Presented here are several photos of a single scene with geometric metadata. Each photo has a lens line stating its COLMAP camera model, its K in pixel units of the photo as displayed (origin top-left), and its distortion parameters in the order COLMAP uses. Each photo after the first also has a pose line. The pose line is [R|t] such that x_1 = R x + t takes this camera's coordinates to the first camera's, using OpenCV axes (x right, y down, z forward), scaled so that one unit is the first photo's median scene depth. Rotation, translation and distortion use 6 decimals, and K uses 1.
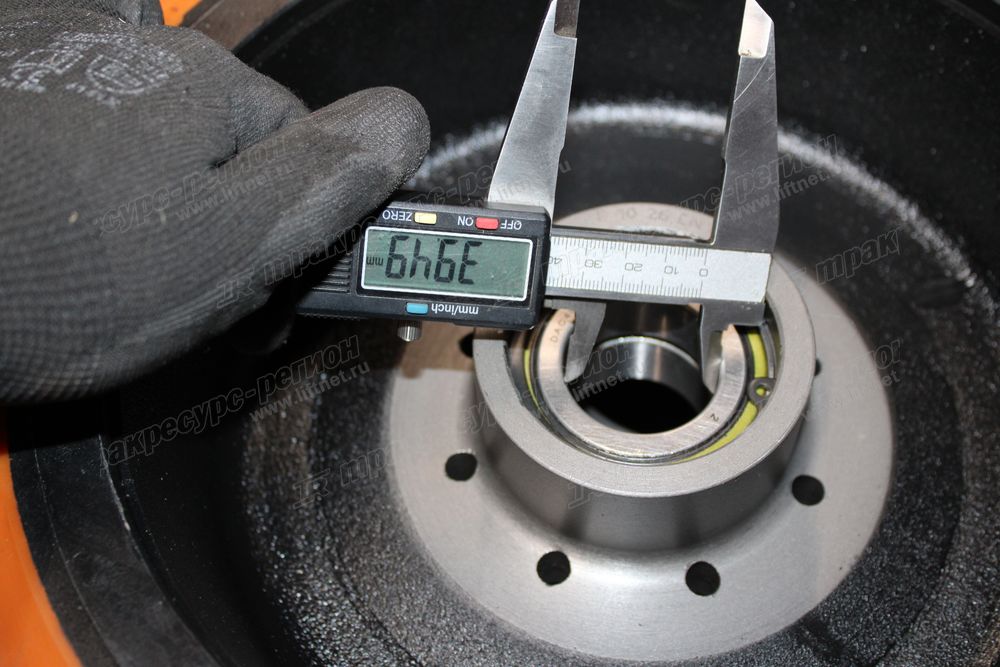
lens RADIAL K [[1520.4, 0, 500.0], [0, 1520.4, 333.5], [0, 0, 1]] dist [-0.002770, -0.014034]
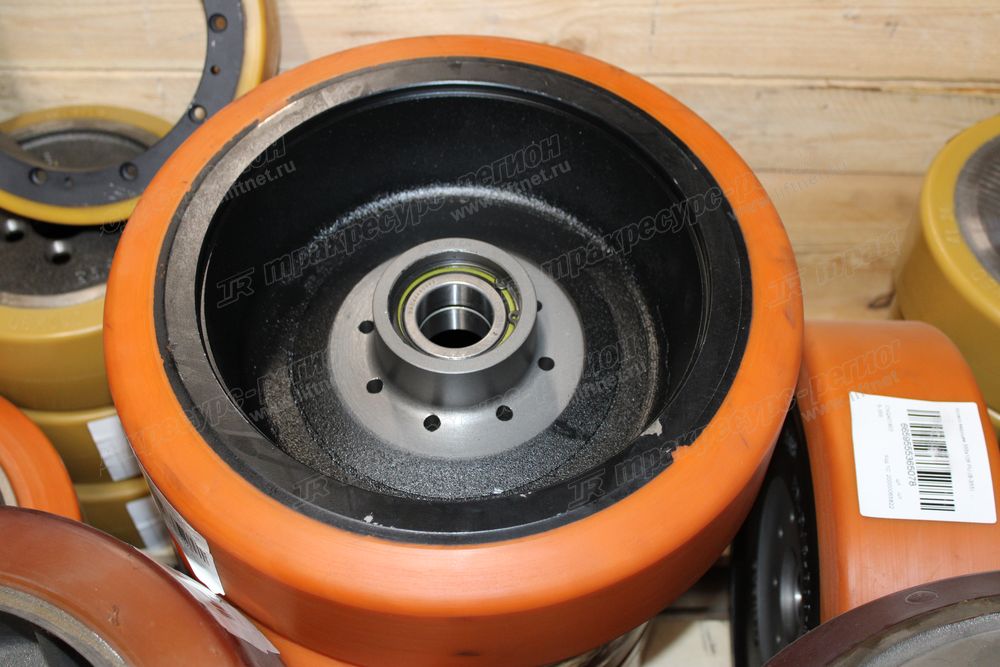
lens RADIAL K [[1520.4, 0, 500.0], [0, 1520.4, 333.5], [0, 0, 1]] dist [-0.002770, -0.014034]
pose [[0.970066, -0.183828, 0.158683, -0.170786], [0.189046, 0.981798, -0.018308, 0.088184], [-0.152429, 0.047758, 0.987160, -0.989283]]
